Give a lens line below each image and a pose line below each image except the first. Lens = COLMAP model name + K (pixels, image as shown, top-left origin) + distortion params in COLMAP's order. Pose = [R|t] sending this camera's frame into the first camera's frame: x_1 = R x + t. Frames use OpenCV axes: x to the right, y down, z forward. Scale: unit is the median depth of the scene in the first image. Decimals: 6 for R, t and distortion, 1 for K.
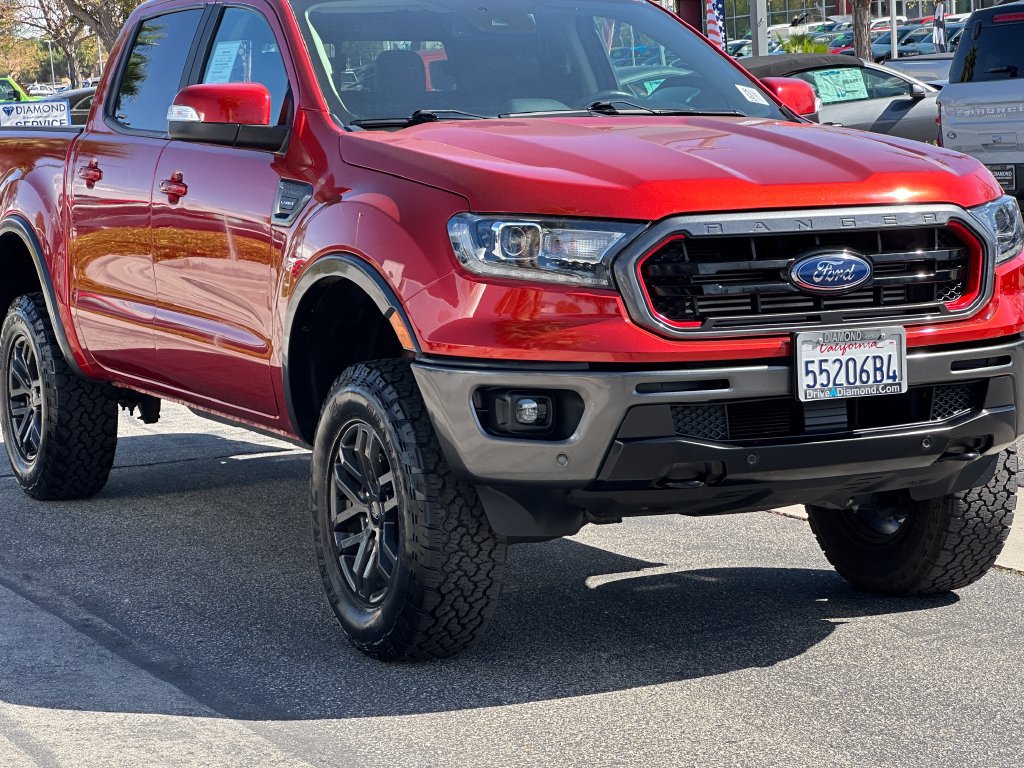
lens RADIAL K [[2341.9, 0, 516.0], [0, 2341.9, 378.2], [0, 0, 1]] dist [0.130346, 0.000000]
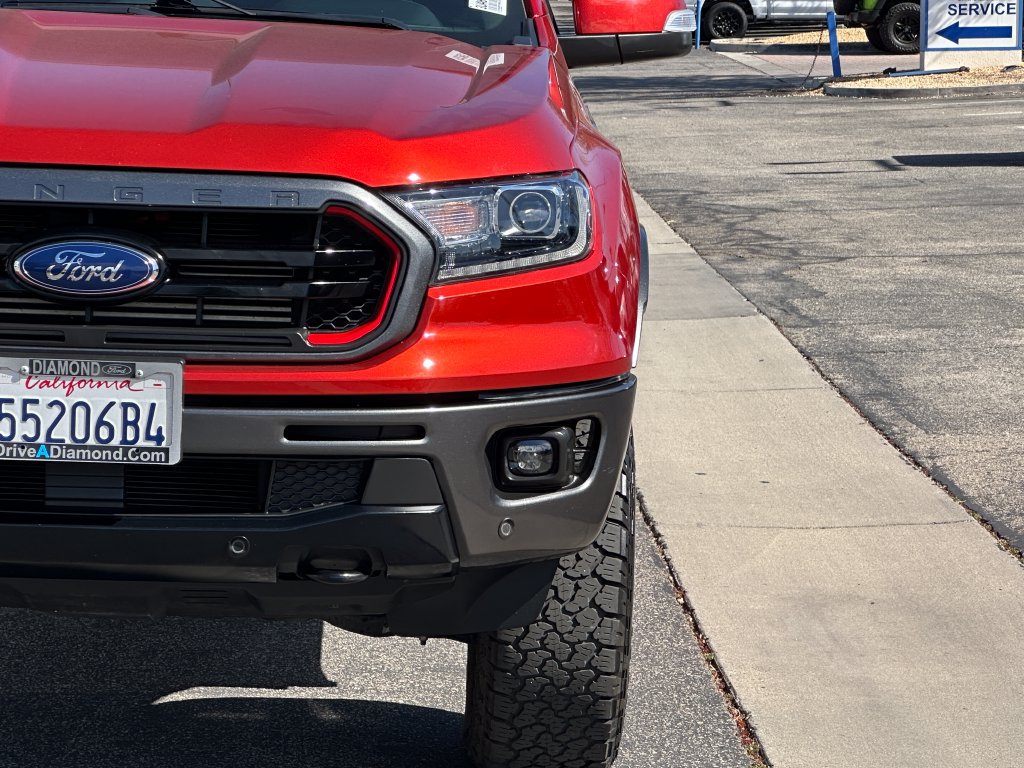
lens RADIAL K [[3114.1, 0, 513.4], [0, 3114.1, 383.3], [0, 0, 1]] dist [-0.061103, 0.000000]
pose [[0.911321, 0.102402, -0.398757, 0.592416], [-0.097722, 0.994696, 0.032107, -0.052848], [0.399930, 0.009708, 0.916494, 0.255695]]
